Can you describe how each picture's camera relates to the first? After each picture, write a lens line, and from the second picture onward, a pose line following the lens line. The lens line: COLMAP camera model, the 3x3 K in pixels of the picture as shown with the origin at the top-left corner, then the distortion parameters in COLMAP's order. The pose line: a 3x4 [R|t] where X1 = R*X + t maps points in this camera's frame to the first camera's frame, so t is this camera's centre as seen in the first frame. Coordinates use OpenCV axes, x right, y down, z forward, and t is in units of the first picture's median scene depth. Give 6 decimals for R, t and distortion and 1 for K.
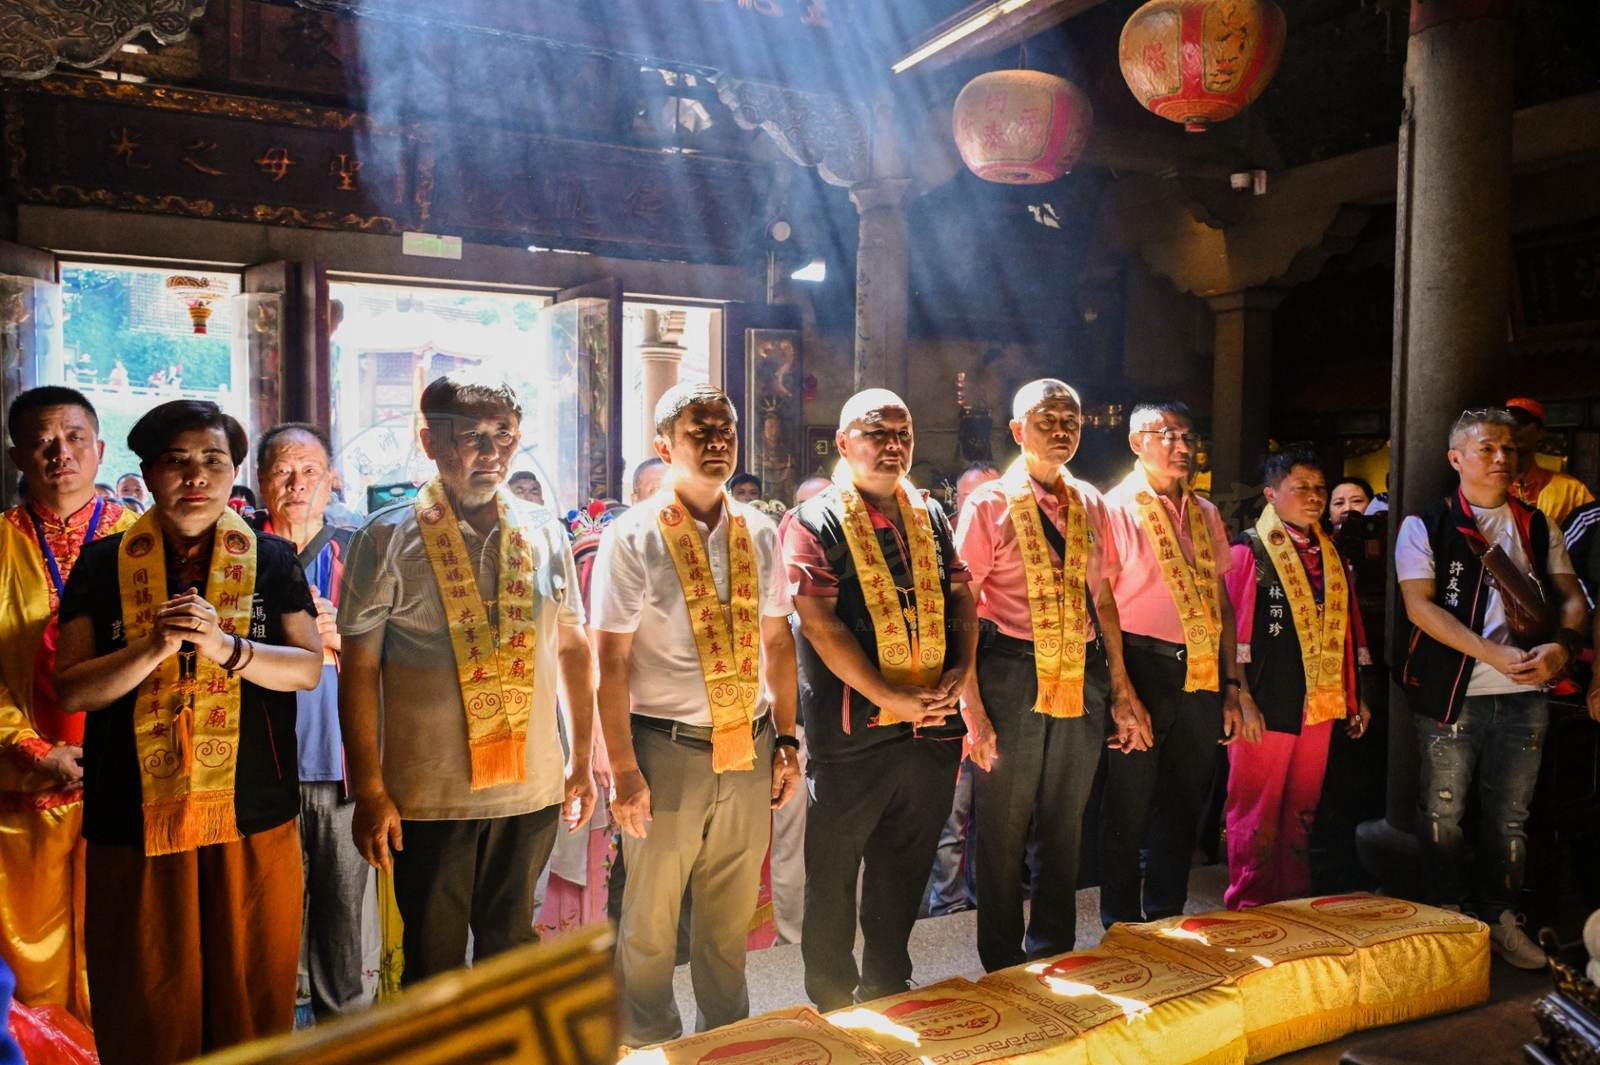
lens RADIAL K [[1227.7, 0, 804.0], [0, 1227.7, 551.7], [0, 0, 1]] dist [0.005891, 0.013417]
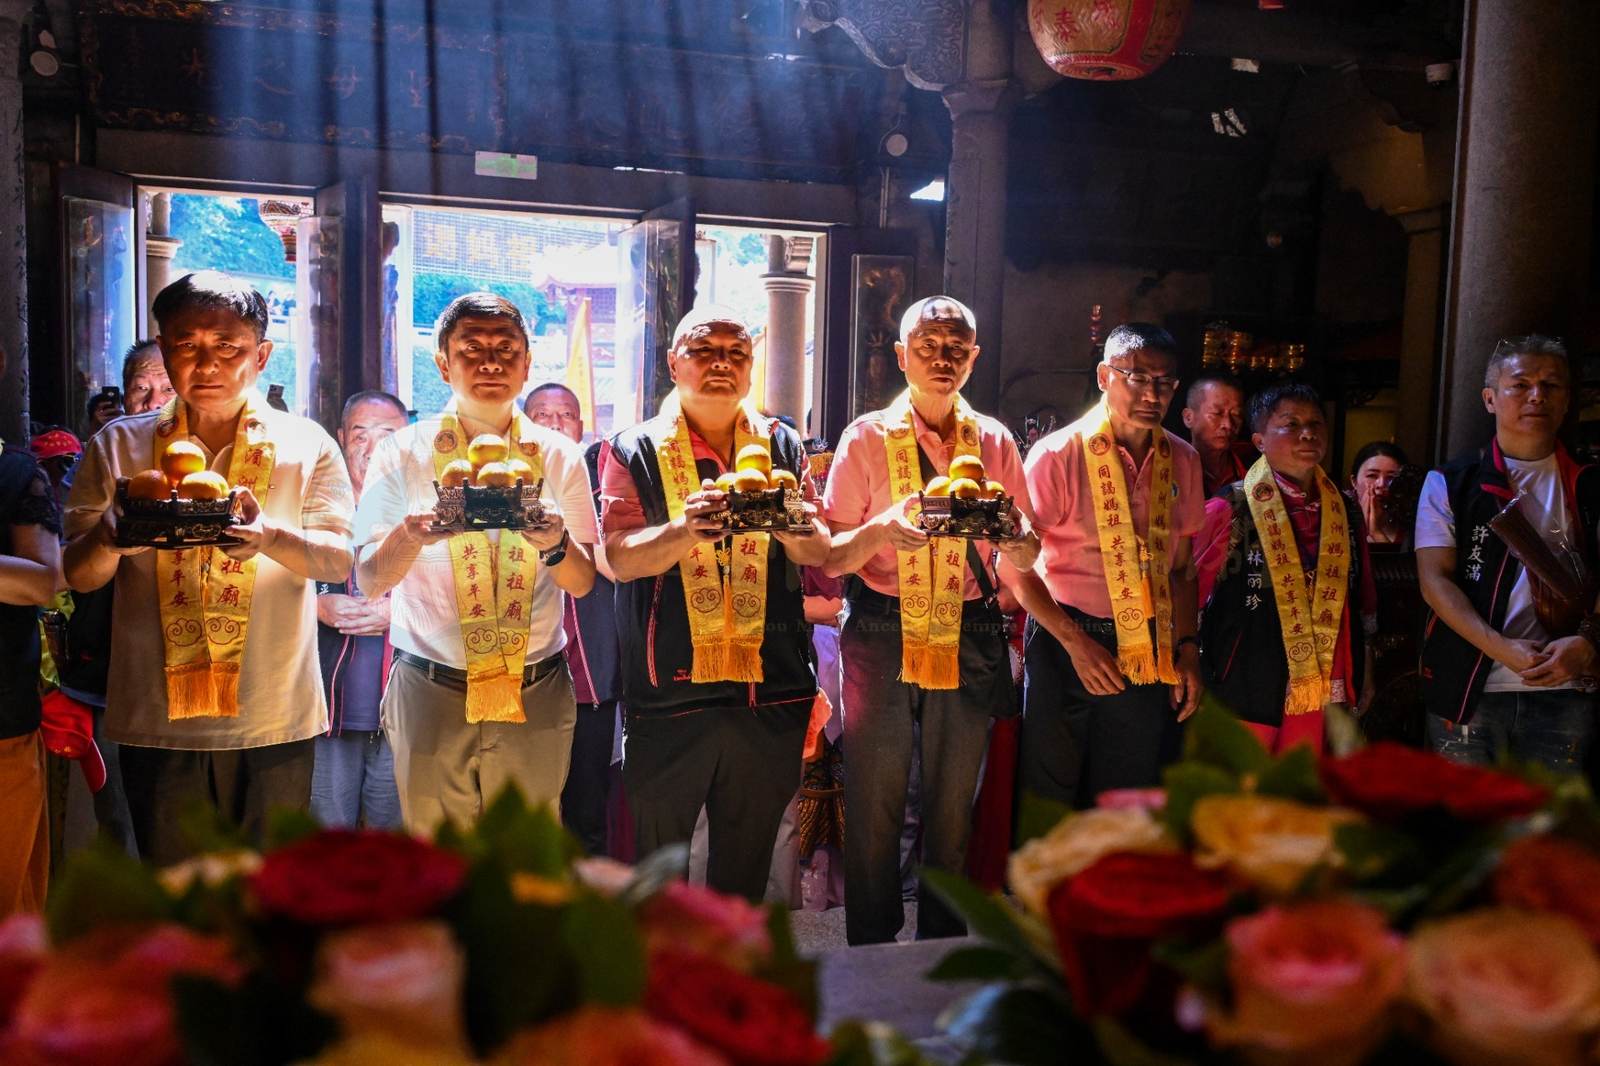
lens RADIAL K [[1345.8, 0, 800.0], [0, 1345.8, 533.0], [0, 0, 1]] dist [0.014415, -0.002244]
pose [[0.982679, 0.035607, -0.181864, 0.148985], [-0.032397, 0.999263, 0.020588, 0.005044], [0.182463, -0.014339, 0.983108, 0.027792]]
